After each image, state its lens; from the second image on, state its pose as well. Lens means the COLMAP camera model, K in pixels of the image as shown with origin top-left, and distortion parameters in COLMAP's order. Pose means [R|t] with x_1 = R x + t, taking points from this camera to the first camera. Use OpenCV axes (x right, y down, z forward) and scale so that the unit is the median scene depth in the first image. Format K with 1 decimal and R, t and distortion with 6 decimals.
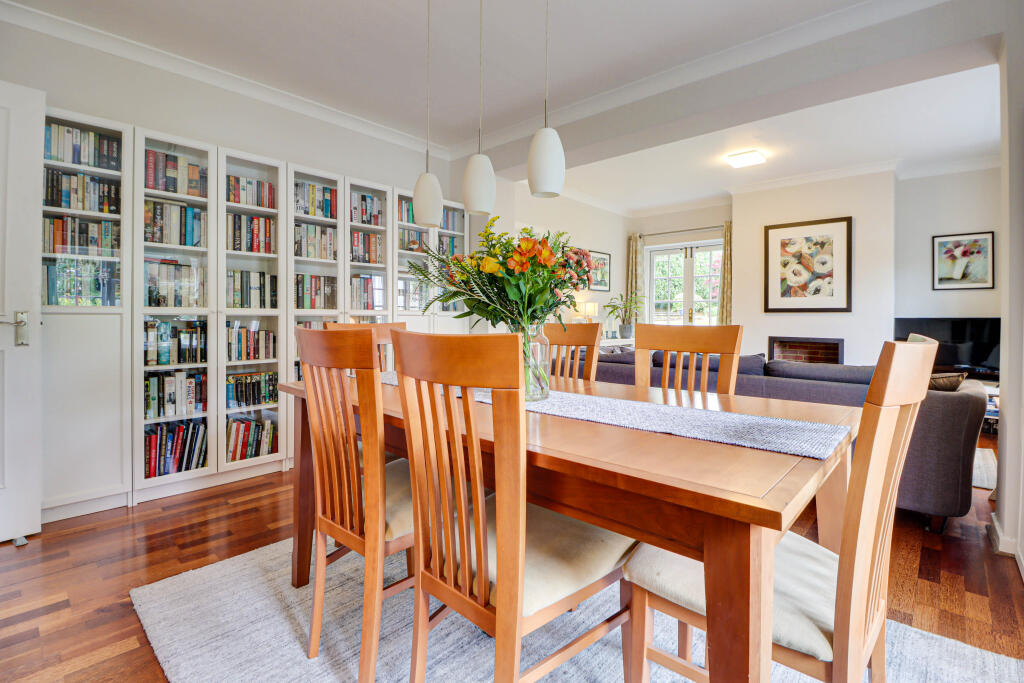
lens RADIAL K [[490.0, 0, 508.6], [0, 490.0, 315.9], [0, 0, 1]] dist [-0.000494, -0.015492]
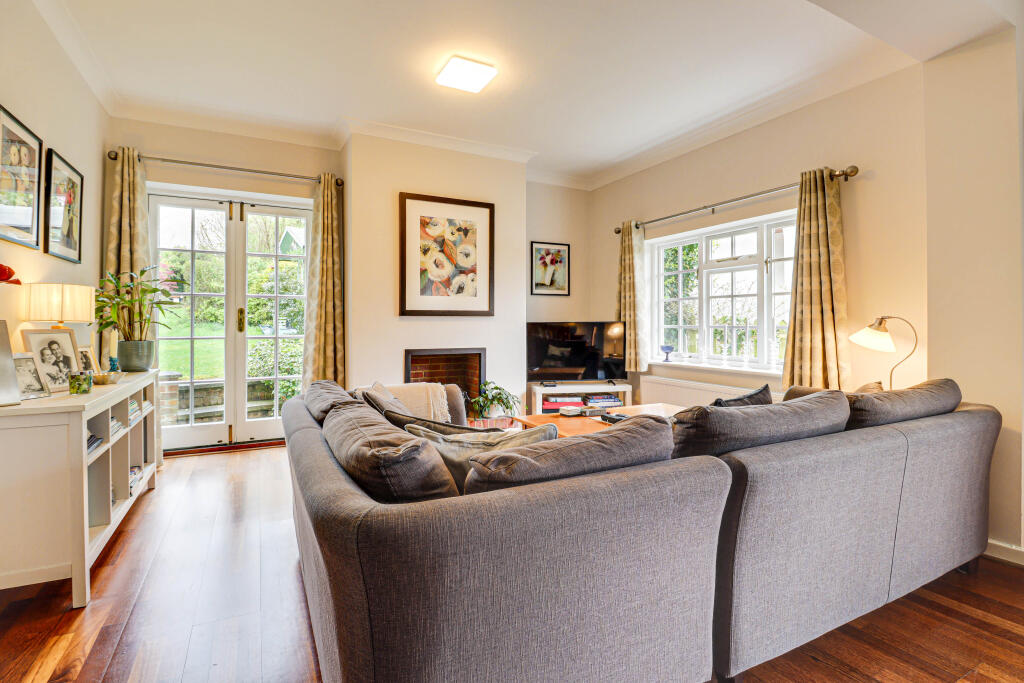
lens RADIAL K [[490.0, 0, 508.6], [0, 490.0, 315.9], [0, 0, 1]] dist [-0.000494, -0.015492]
pose [[0.319680, 0.007036, 0.947499, -0.096376], [0.002252, 0.999964, -0.008186, -0.000944], [-0.947523, 0.004750, 0.319653, 0.673459]]
